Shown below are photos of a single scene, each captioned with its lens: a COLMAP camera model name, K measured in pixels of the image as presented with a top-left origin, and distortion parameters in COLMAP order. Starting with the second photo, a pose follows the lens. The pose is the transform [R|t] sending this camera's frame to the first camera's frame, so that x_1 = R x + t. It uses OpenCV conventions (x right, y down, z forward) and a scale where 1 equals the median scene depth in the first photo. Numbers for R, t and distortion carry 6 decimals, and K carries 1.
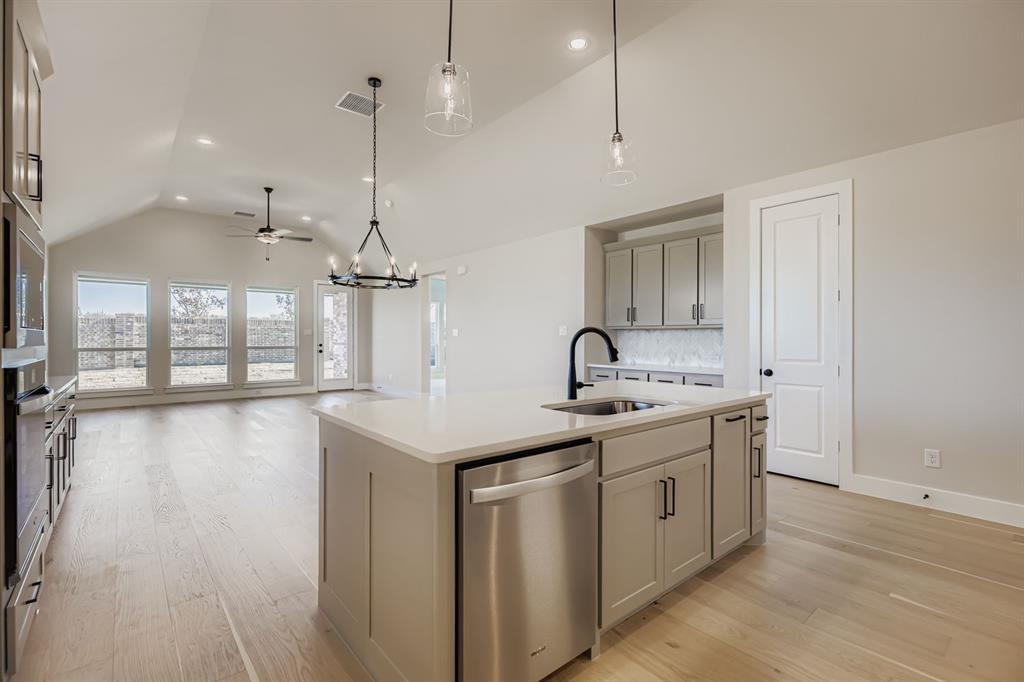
lens RADIAL K [[467.0, 0, 516.0], [0, 467.0, 338.2], [0, 0, 1]] dist [-0.001226, -0.000120]
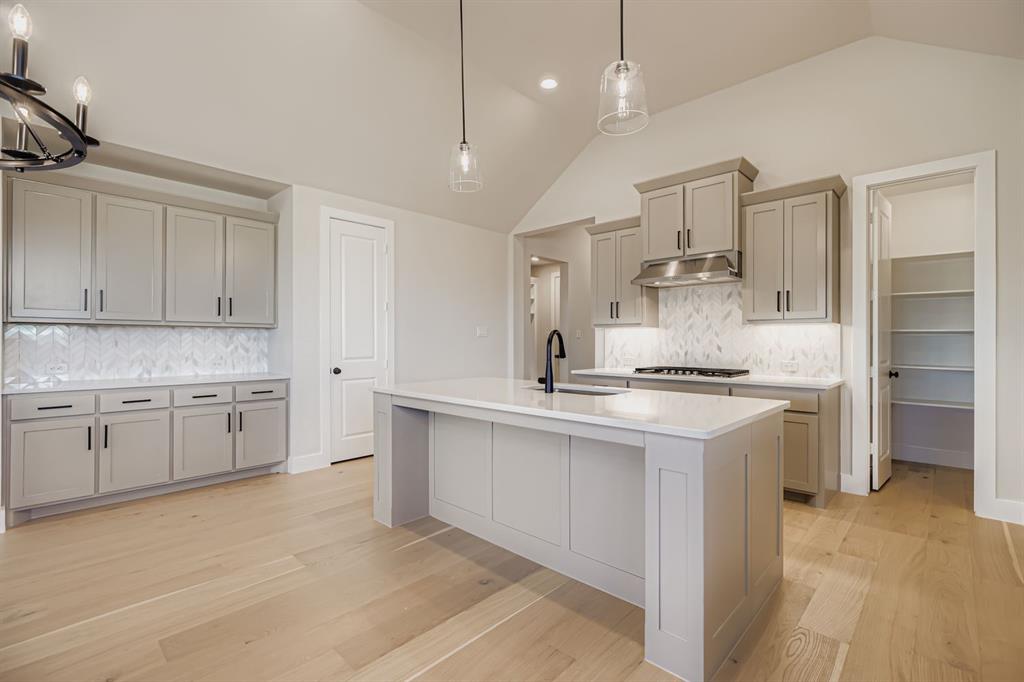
lens RADIAL K [[462.0, 0, 519.1], [0, 462.0, 339.6], [0, 0, 1]] dist [0.001107, 0.000305]
pose [[-0.111794, 0.000711, 0.993731, -0.255463], [-0.001082, 0.999999, -0.000837, 0.000556], [-0.993731, -0.001169, -0.111793, 0.309672]]
